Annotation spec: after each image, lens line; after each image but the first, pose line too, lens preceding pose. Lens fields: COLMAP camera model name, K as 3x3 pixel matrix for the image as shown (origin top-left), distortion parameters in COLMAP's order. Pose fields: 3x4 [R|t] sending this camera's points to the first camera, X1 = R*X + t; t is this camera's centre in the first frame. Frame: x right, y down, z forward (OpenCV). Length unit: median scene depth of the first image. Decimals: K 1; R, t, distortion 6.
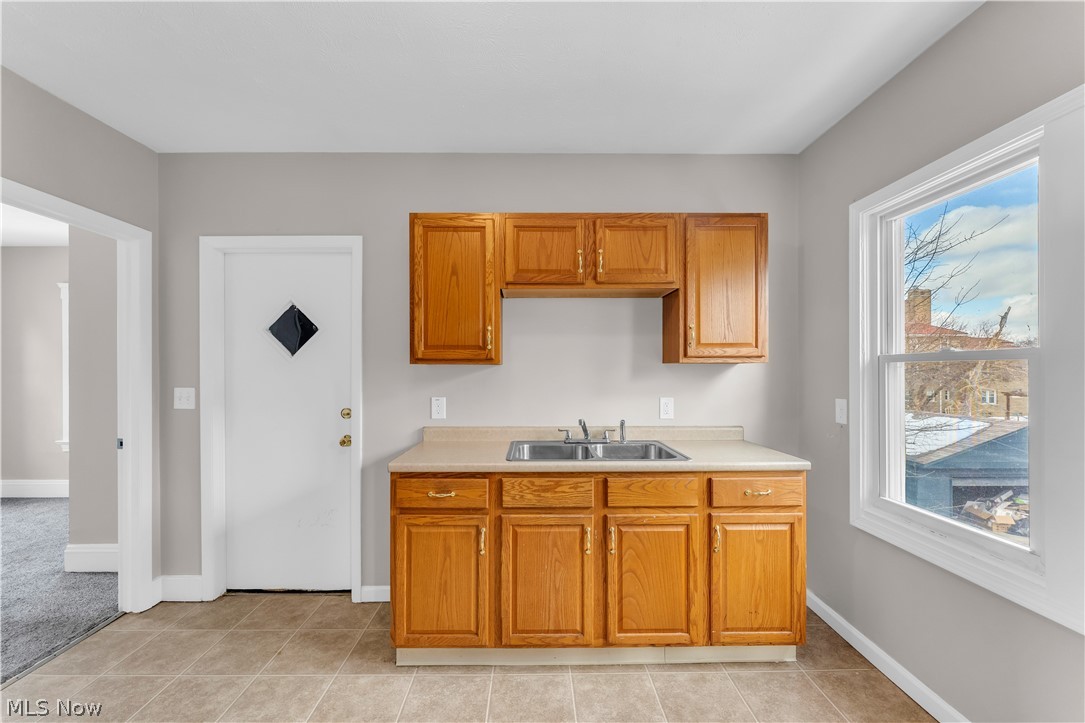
lens RADIAL K [[440.1, 0, 537.6], [0, 440.1, 368.3], [0, 0, 1]] dist [-0.000369, 0.000249]
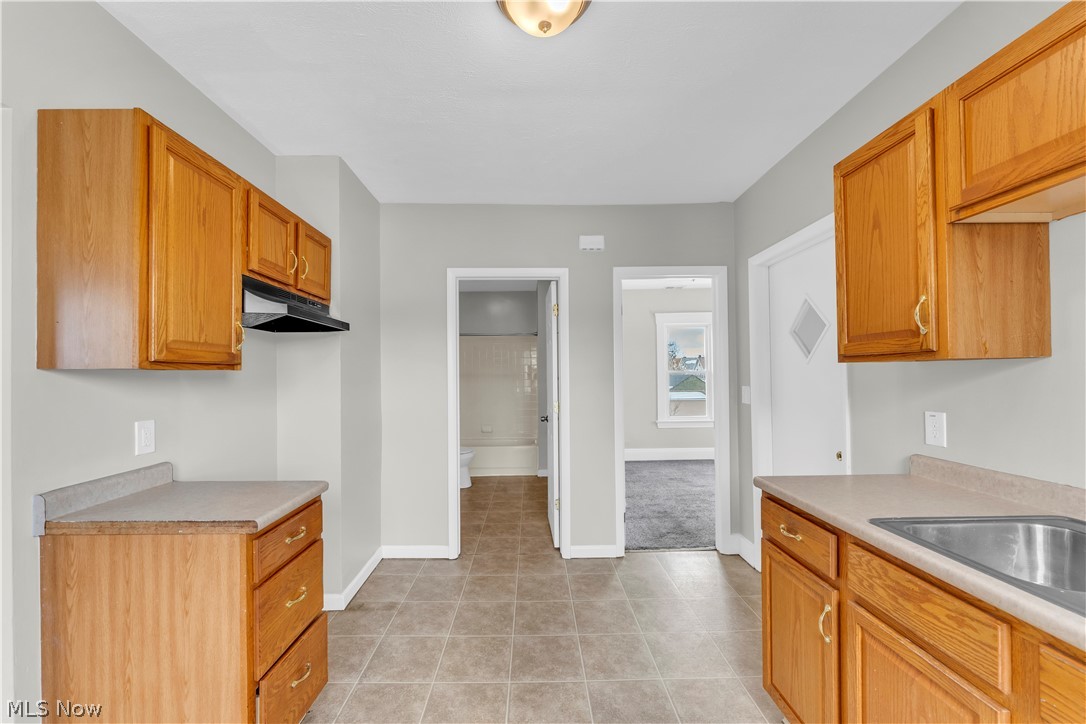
lens RADIAL K [[440.9, 0, 535.3], [0, 440.9, 370.3], [0, 0, 1]] dist [-0.001787, -0.000242]
pose [[-0.001277, -0.009426, -0.999955, 0.476883], [0.014421, 0.999851, -0.009444, 0.002757], [0.999895, -0.014433, -0.001141, 0.480436]]
